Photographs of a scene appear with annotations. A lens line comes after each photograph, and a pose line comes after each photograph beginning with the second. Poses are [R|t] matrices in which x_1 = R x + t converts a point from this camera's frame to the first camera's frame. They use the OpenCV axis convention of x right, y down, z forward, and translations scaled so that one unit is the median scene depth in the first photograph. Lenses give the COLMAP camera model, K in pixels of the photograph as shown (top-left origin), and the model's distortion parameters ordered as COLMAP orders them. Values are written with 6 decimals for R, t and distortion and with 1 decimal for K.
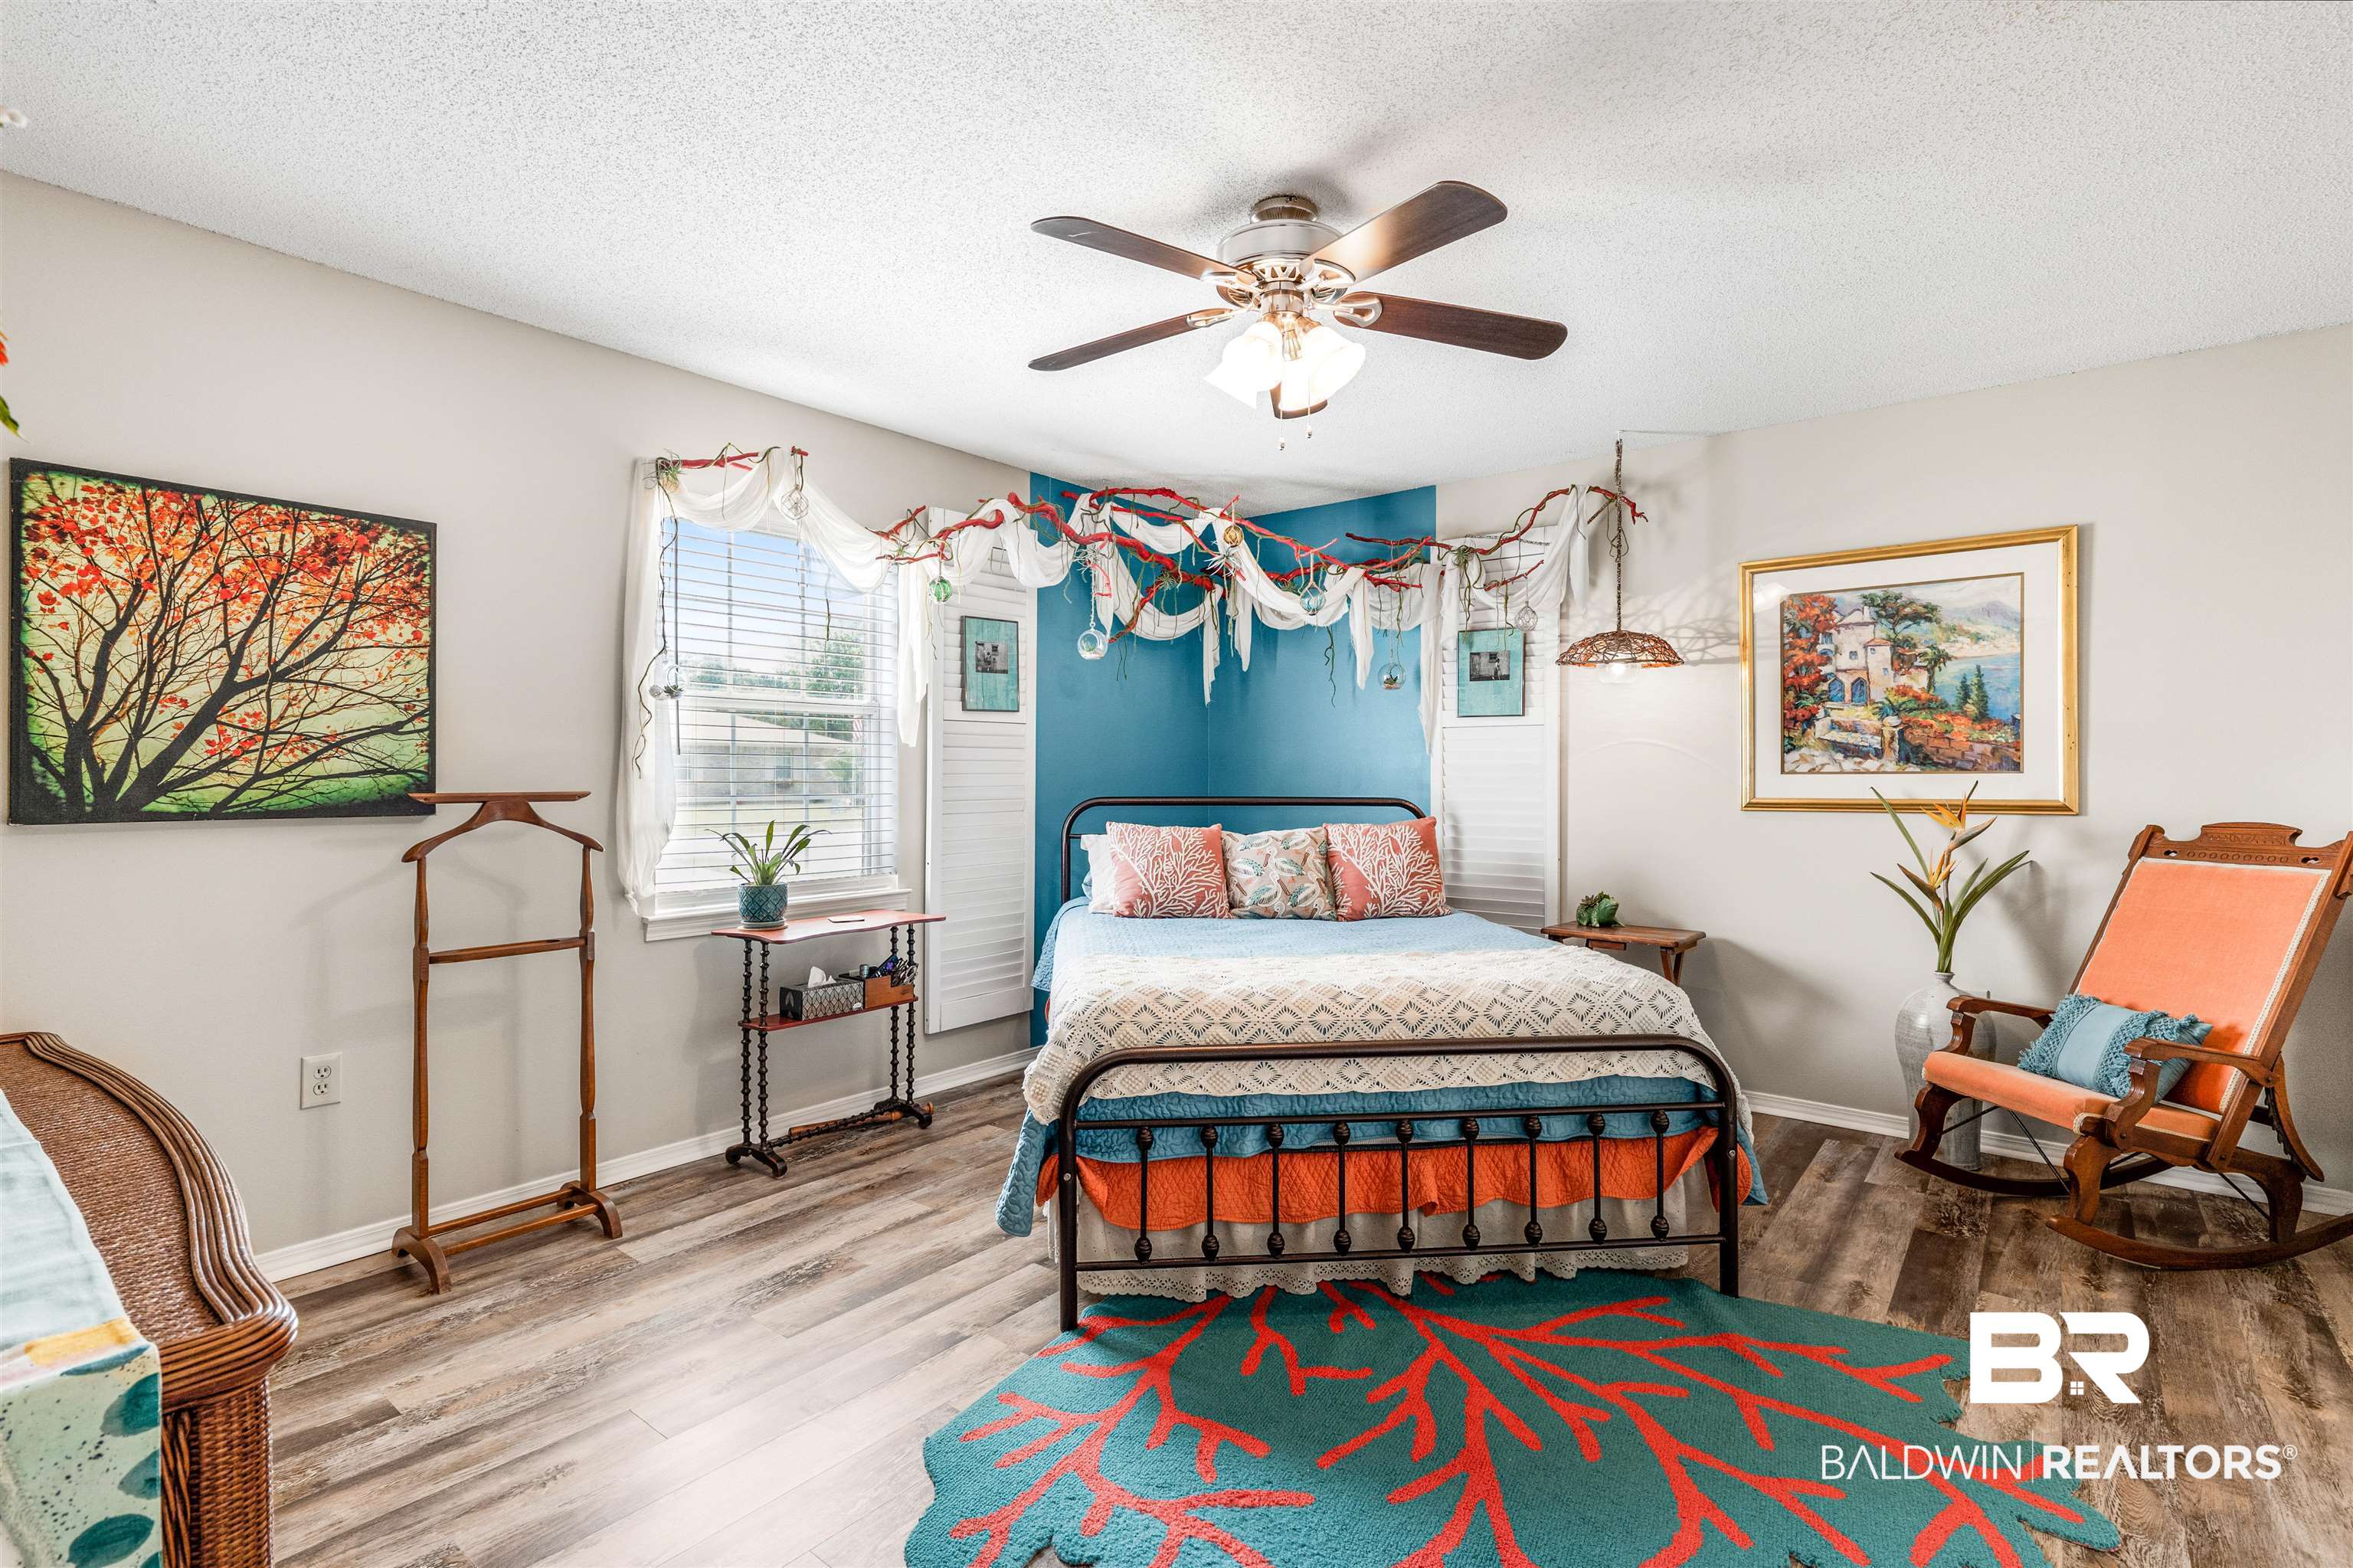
lens RADIAL K [[1098.4, 0, 1171.5], [0, 1098.4, 761.6], [0, 0, 1]] dist [-0.001024, -0.000285]
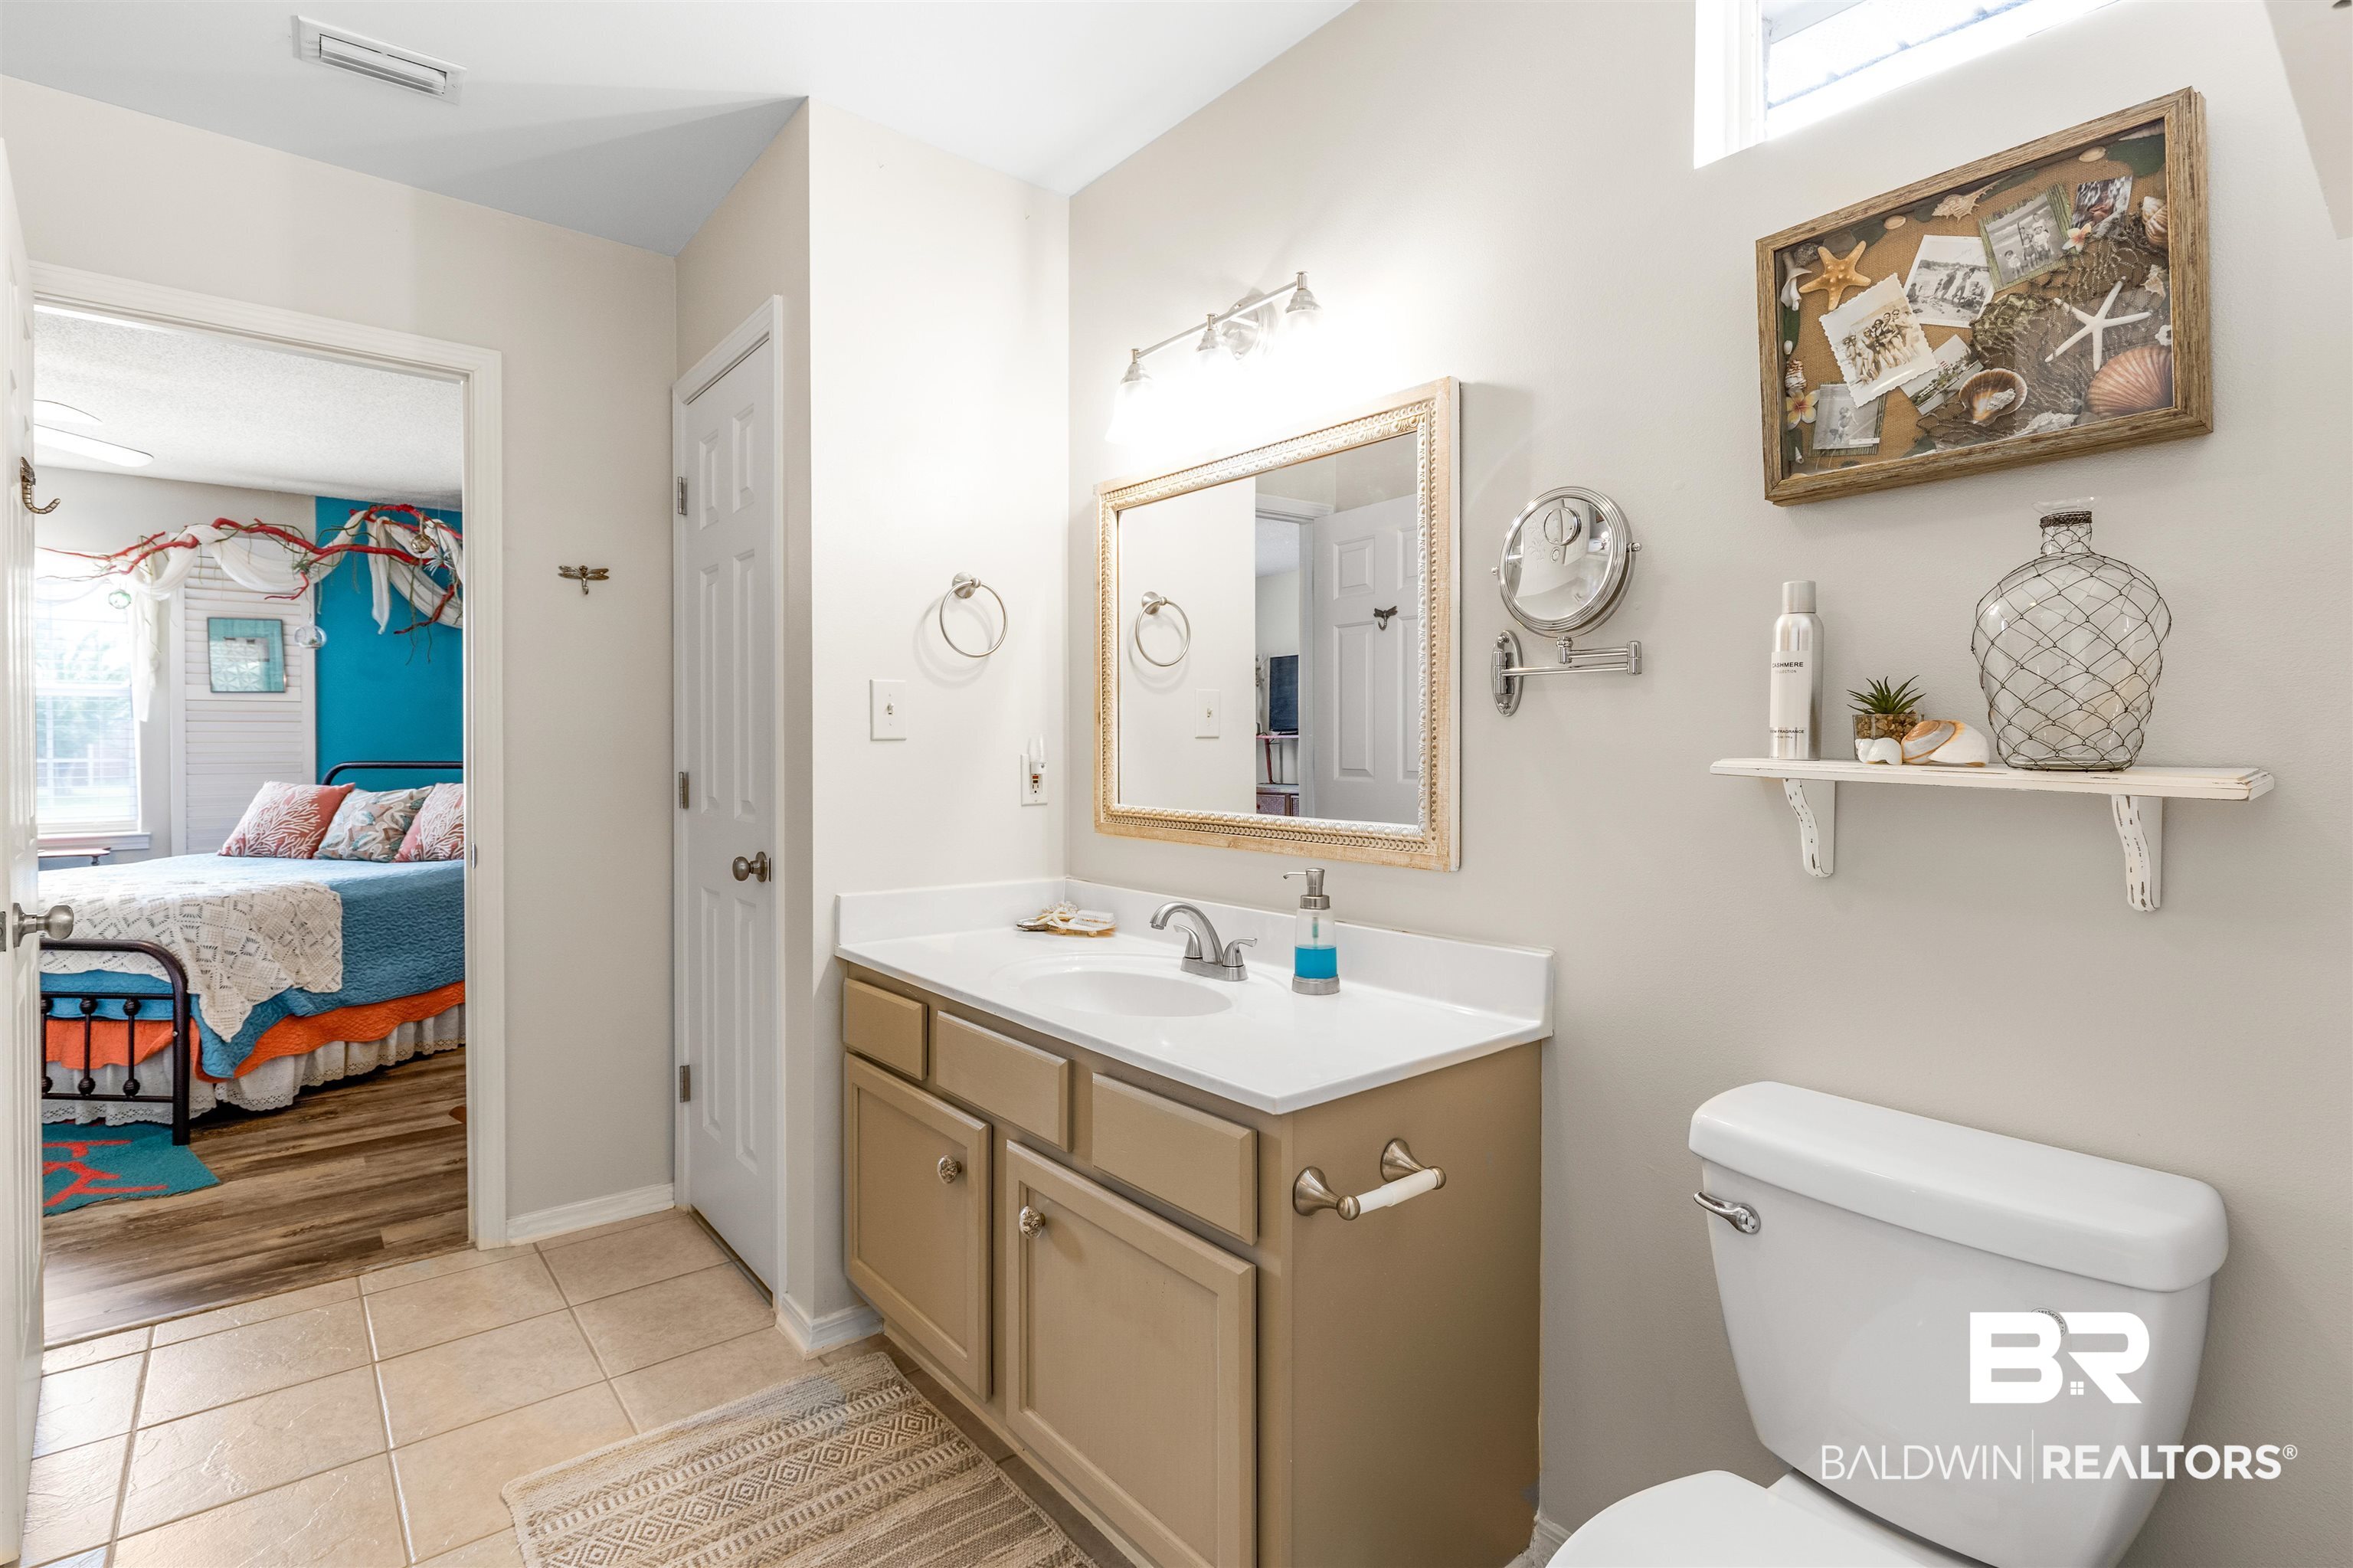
lens RADIAL K [[1103.3, 0, 1164.8], [0, 1103.3, 770.5], [0, 0, 1]] dist [-0.002374, 0.000166]
pose [[0.979393, 0.004846, -0.201903, 1.305247], [0.001548, 0.999503, 0.031497, 0.006204], [0.201956, -0.031160, 0.978899, -0.013205]]
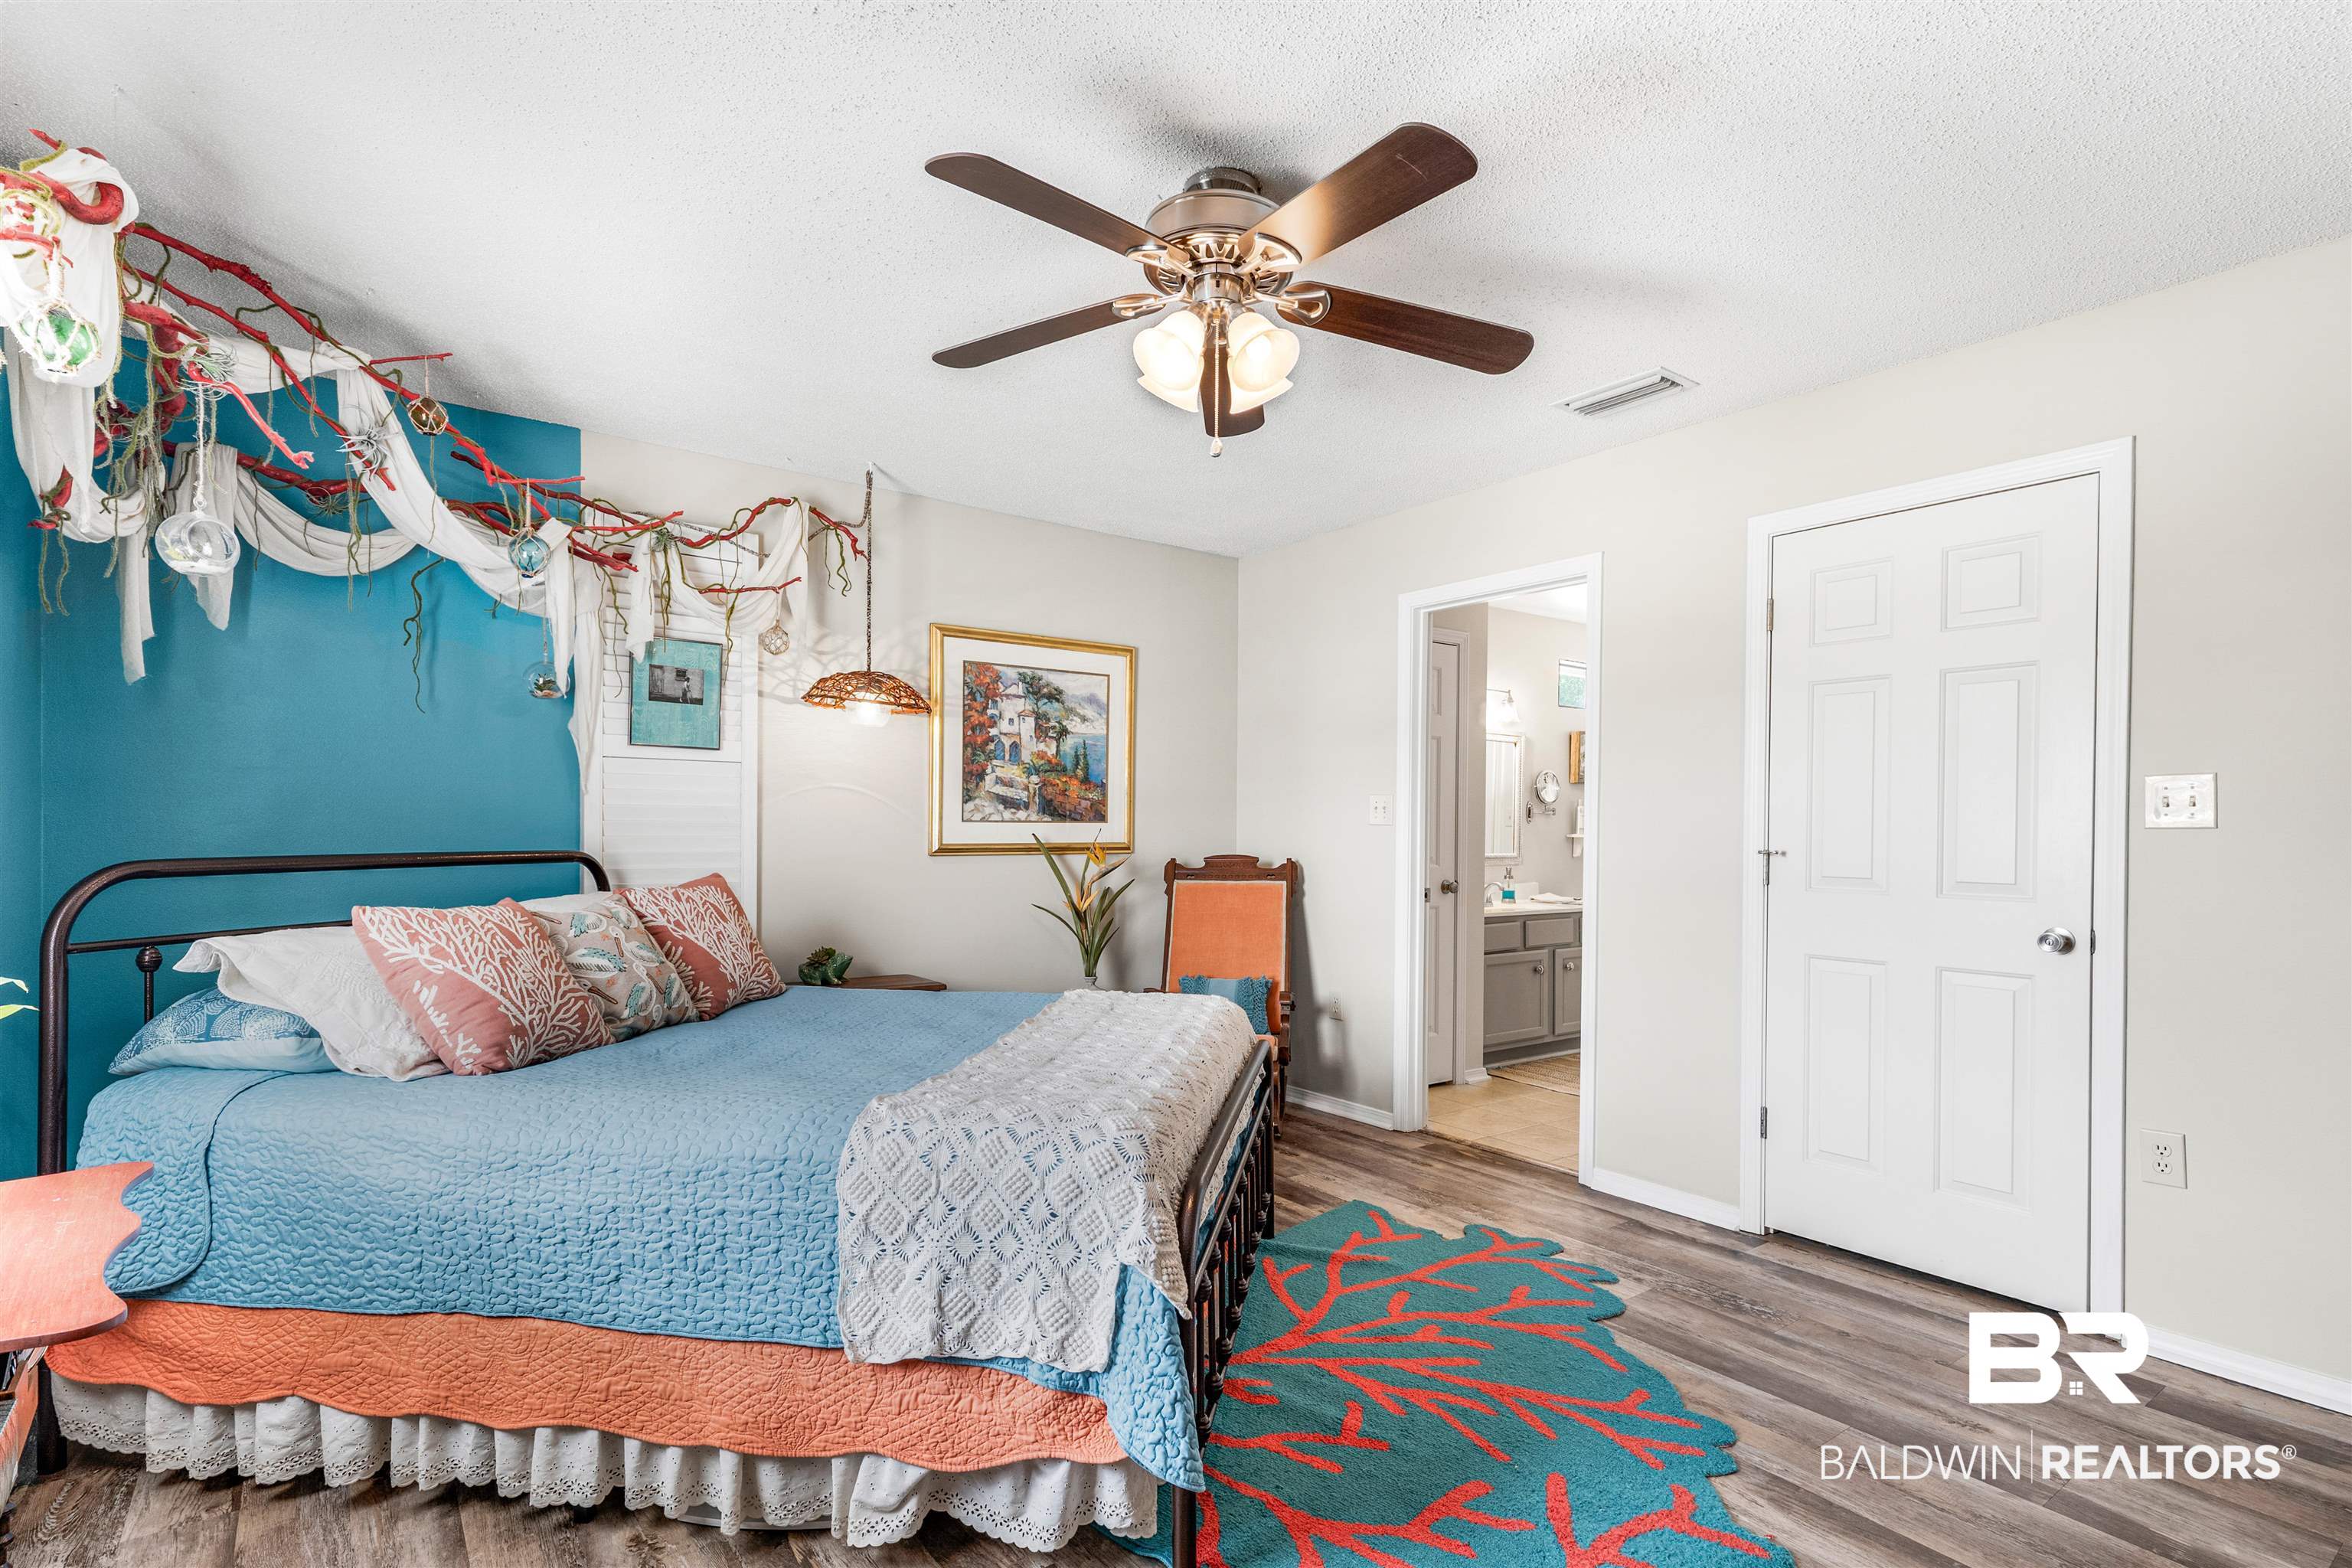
lens RADIAL K [[1119.4, 0, 1173.3], [0, 1119.4, 829.9], [0, 0, 1]] dist [-0.000539, -0.000248]
pose [[0.253871, -0.000350, 0.967238, -0.518283], [-0.021384, 0.999753, 0.005974, 0.008749], [-0.967002, -0.022200, 0.253801, 0.542954]]
